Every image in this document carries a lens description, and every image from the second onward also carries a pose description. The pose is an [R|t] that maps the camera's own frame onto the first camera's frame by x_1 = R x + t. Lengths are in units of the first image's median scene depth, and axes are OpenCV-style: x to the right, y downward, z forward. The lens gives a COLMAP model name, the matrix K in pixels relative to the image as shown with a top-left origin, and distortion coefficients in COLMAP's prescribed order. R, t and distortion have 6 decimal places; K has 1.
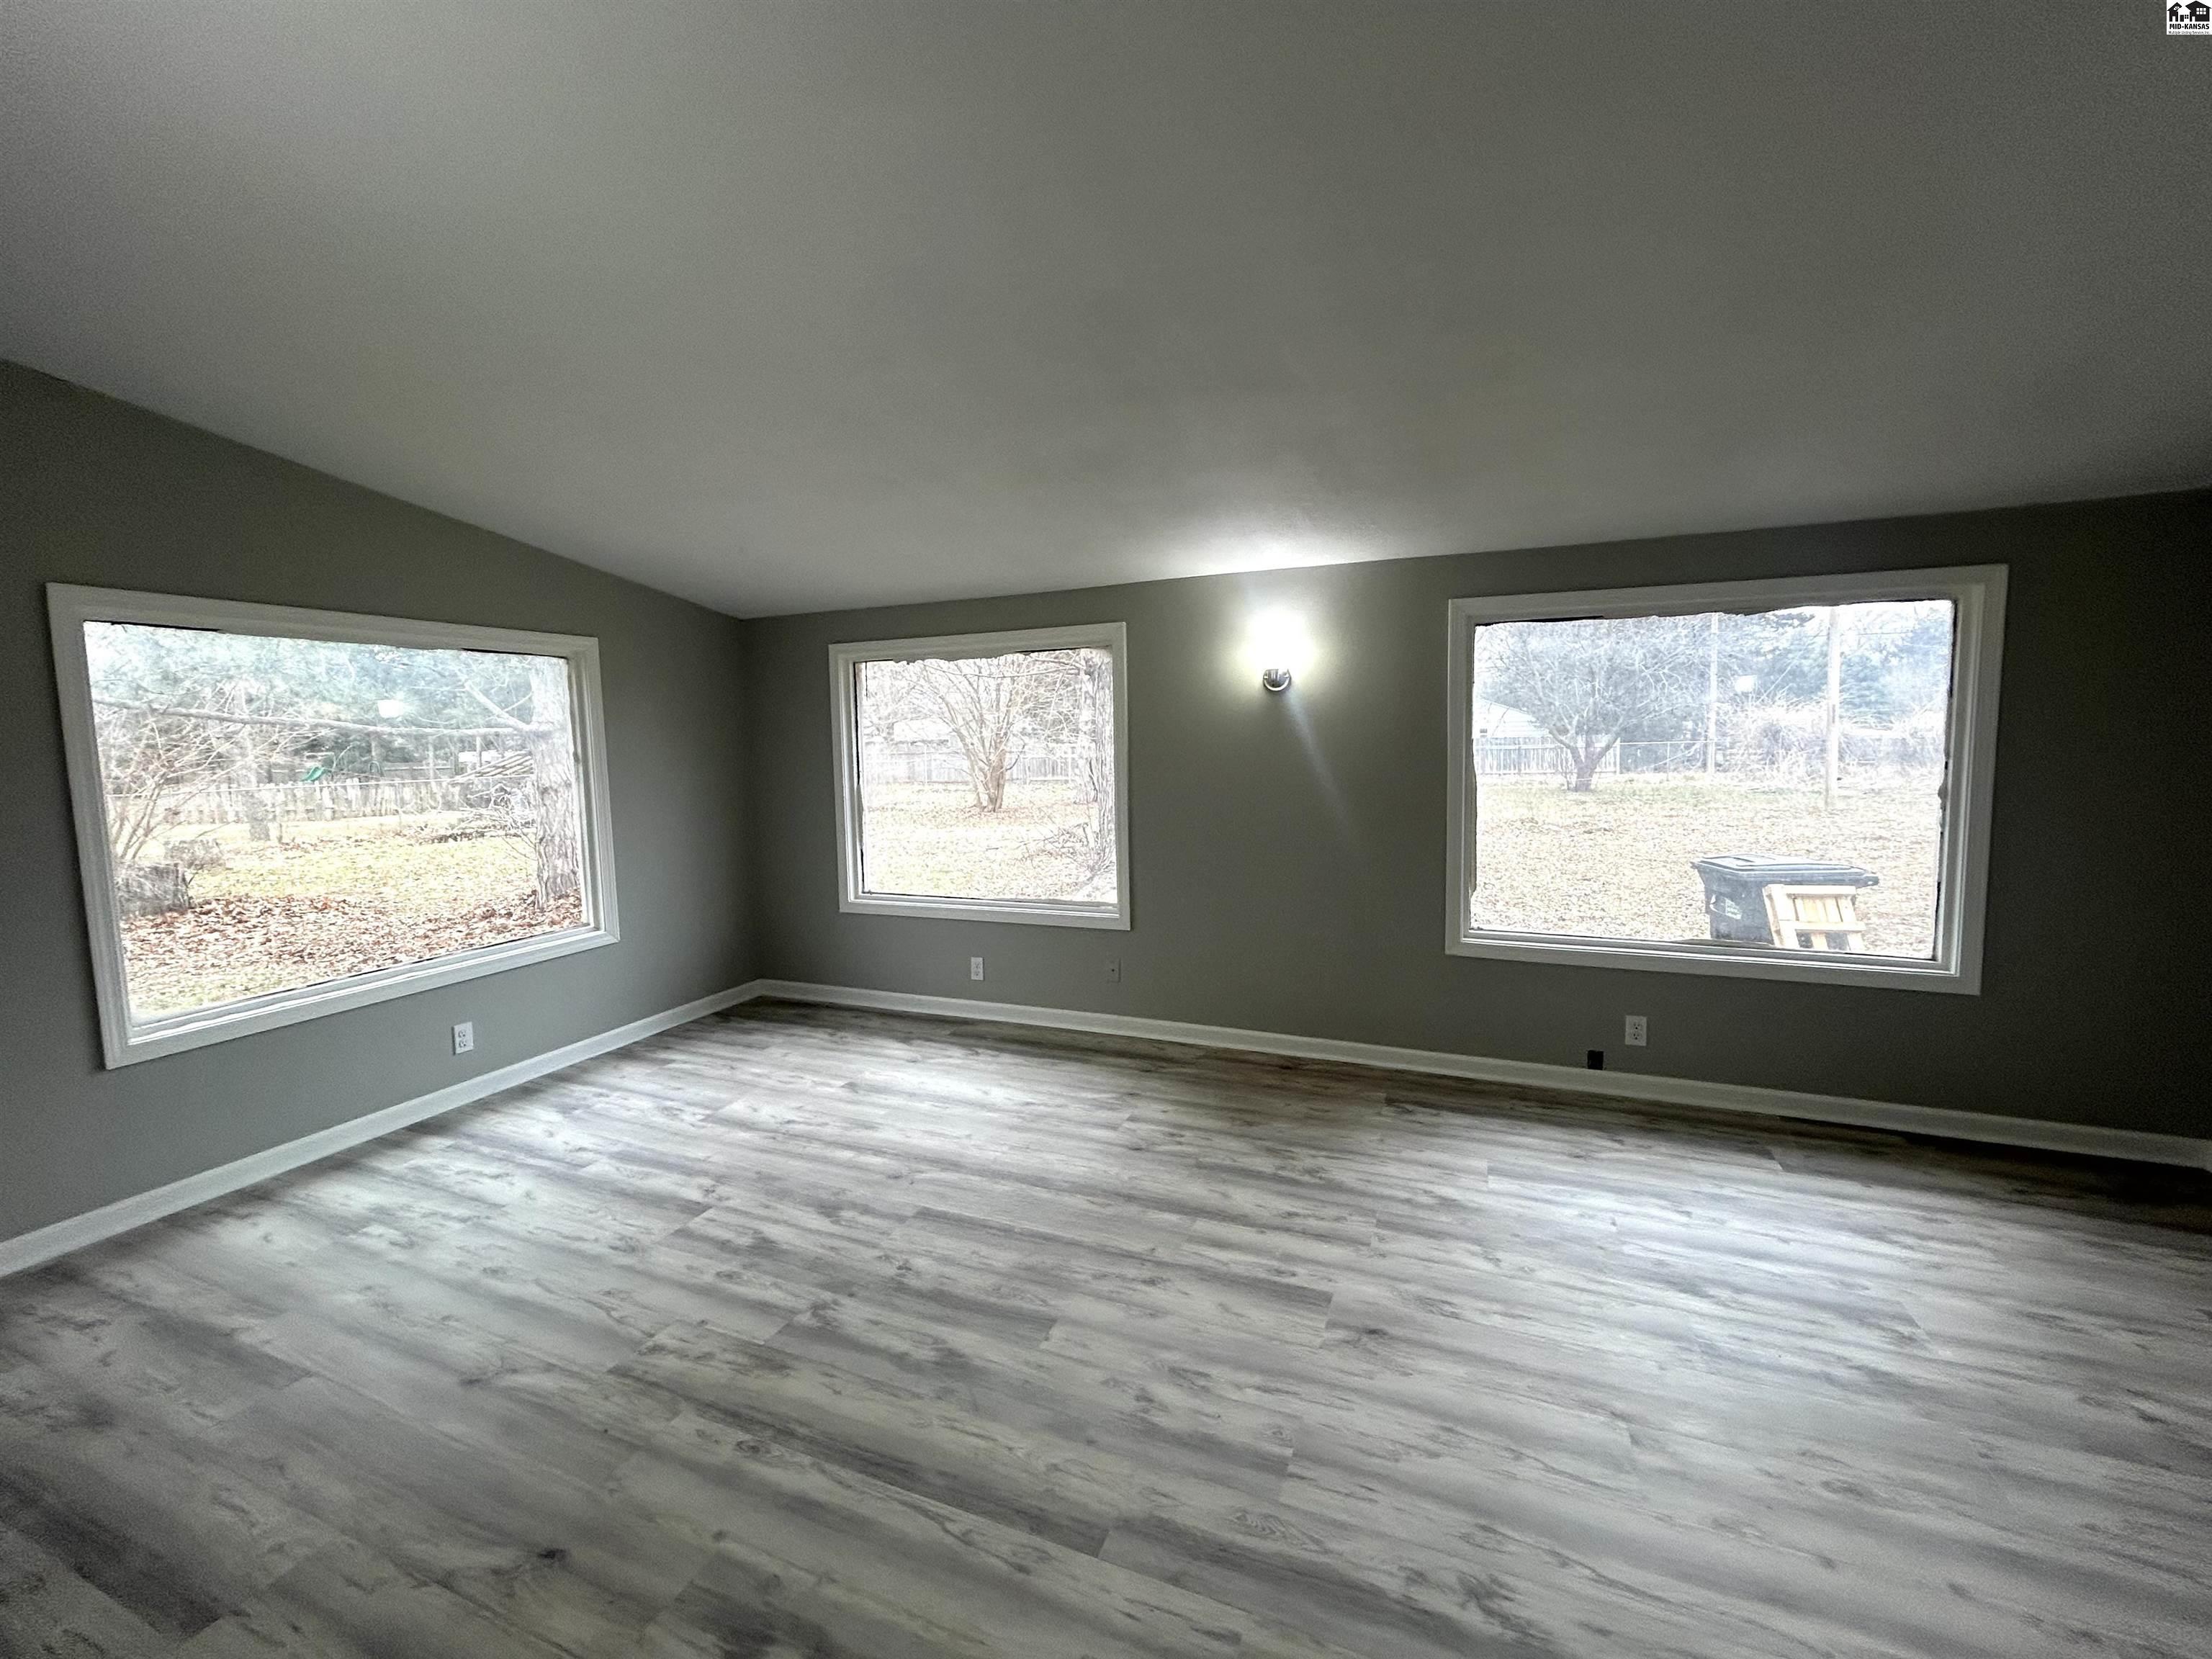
lens RADIAL K [[897.8, 0, 1110.8], [0, 897.8, 826.2], [0, 0, 1]] dist [0.000639, 0.000653]
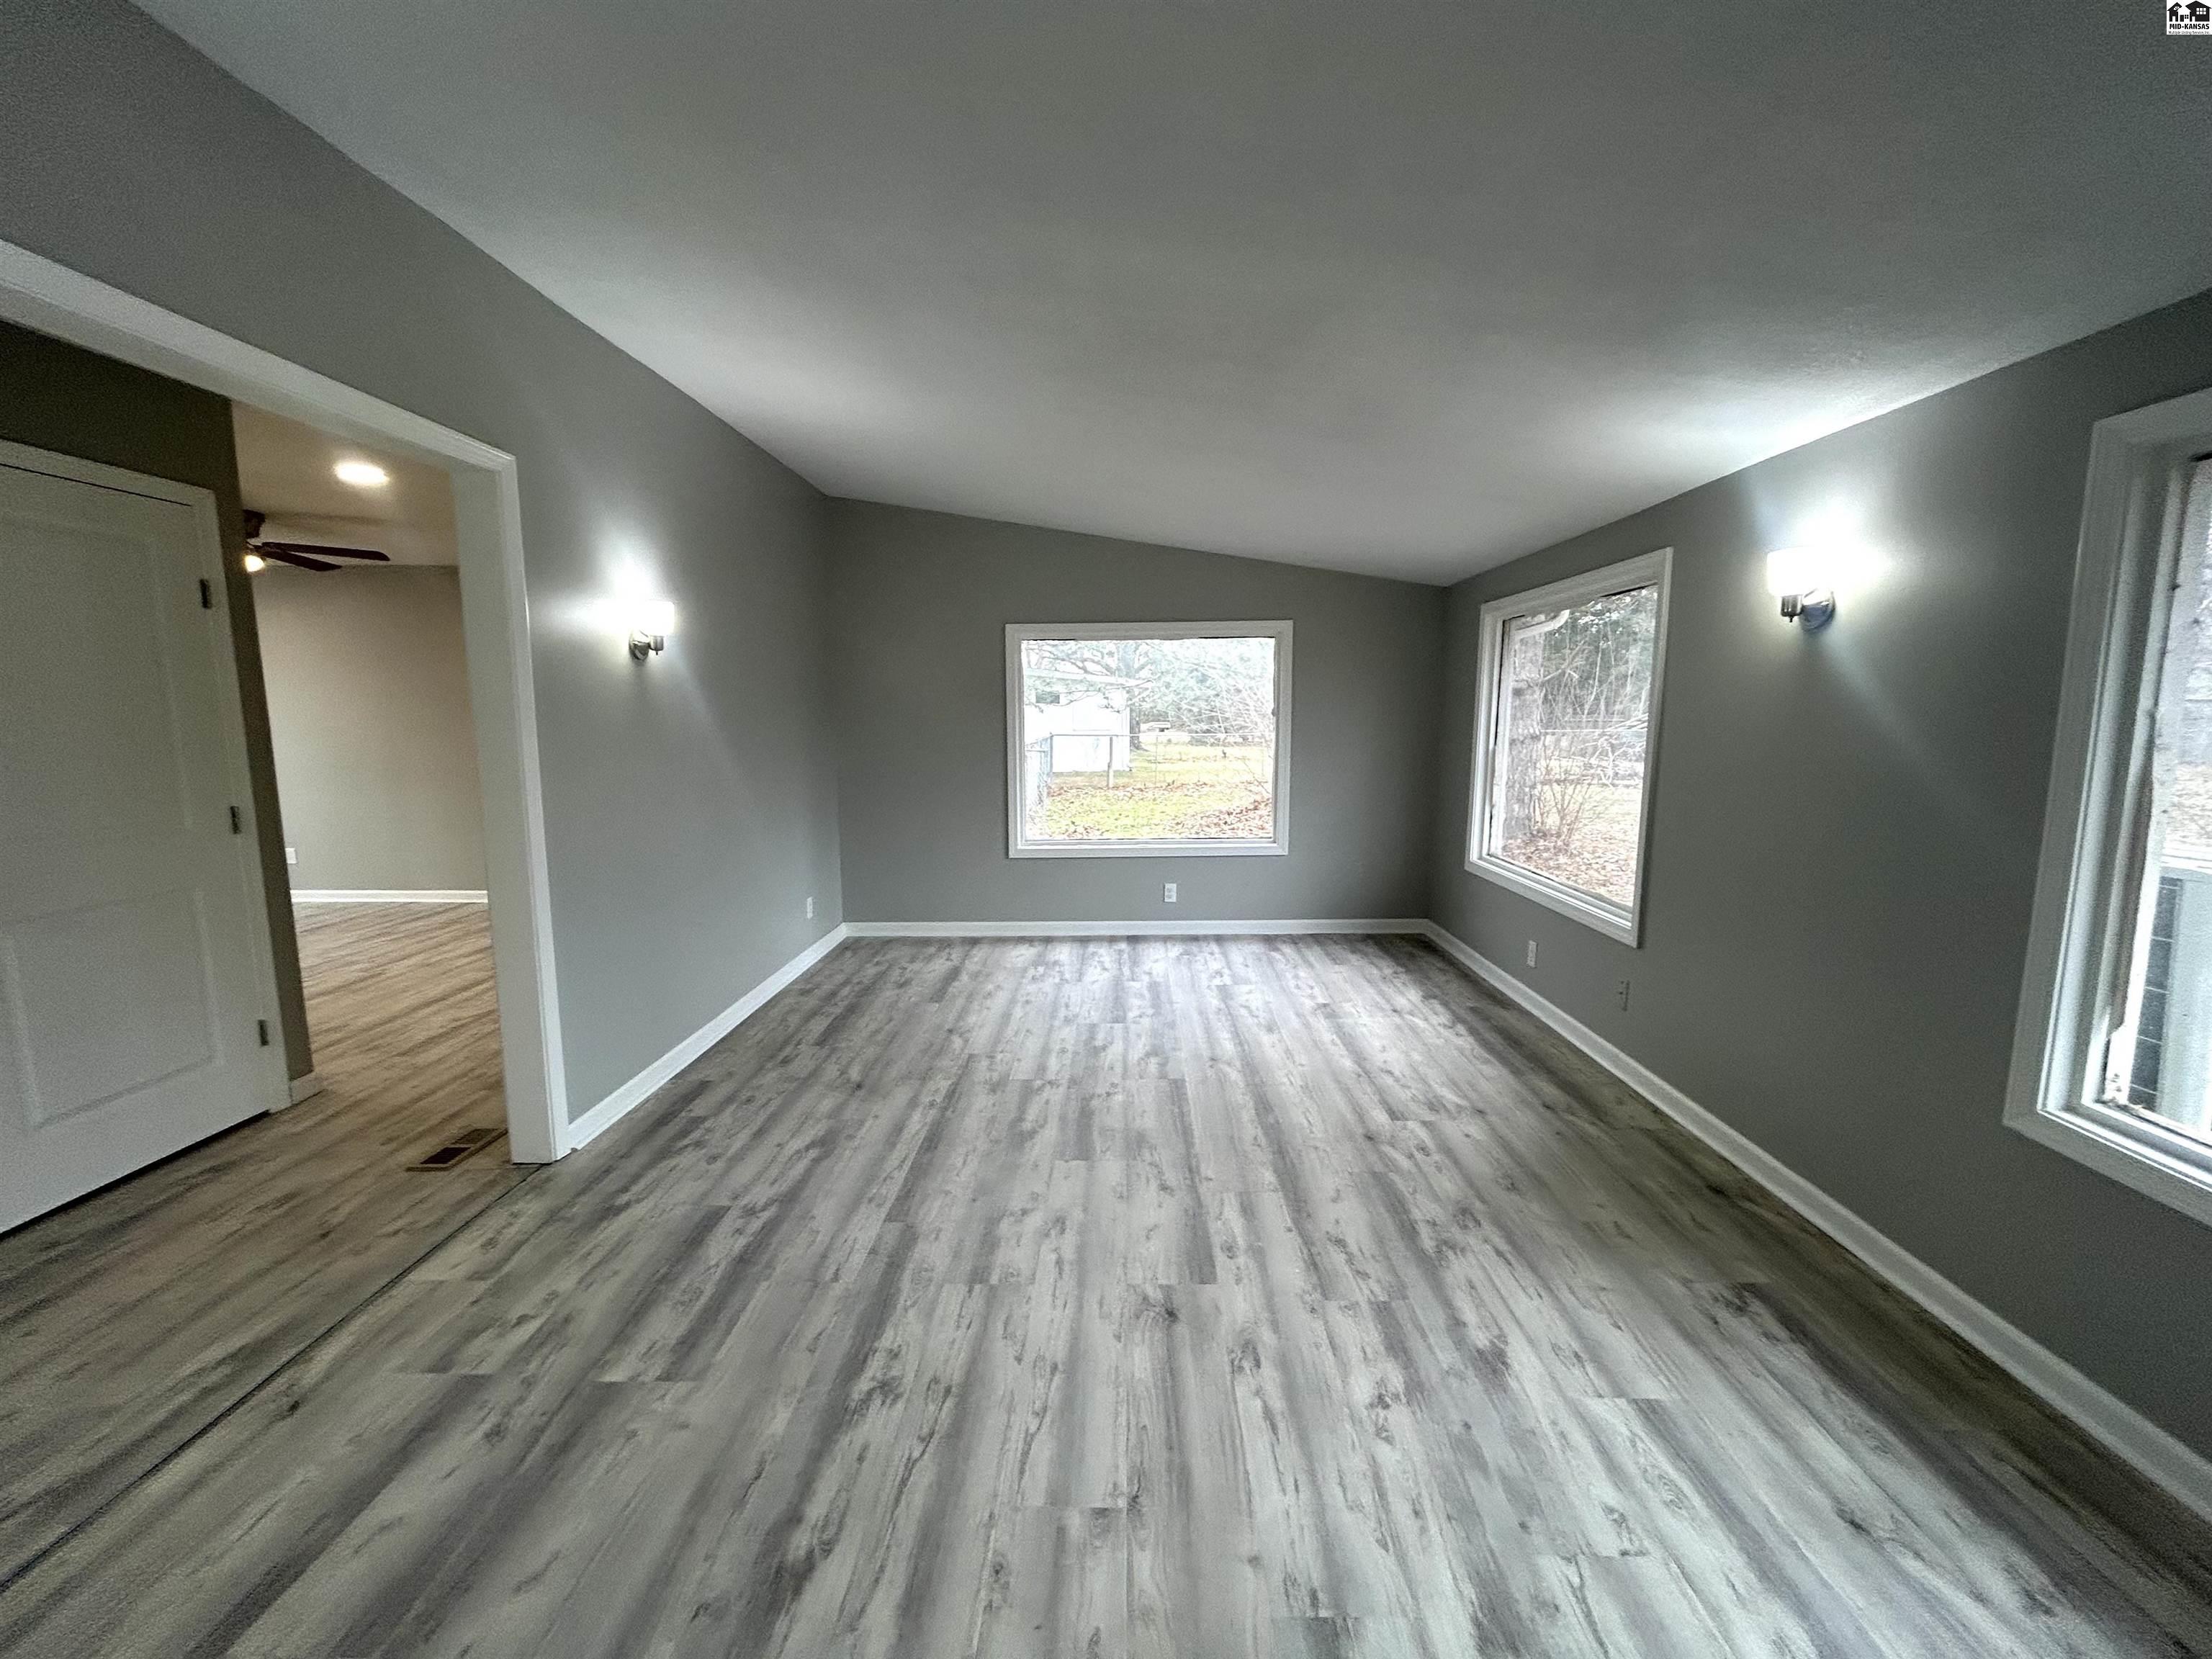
lens RADIAL K [[897.8, 0, 1110.8], [0, 897.8, 826.2], [0, 0, 1]] dist [0.000639, 0.000653]
pose [[0.363585, 0.136238, -0.921545, 0.742707], [-0.089957, 0.989760, 0.110831, -0.045137], [0.927208, 0.042603, 0.372117, 0.371922]]
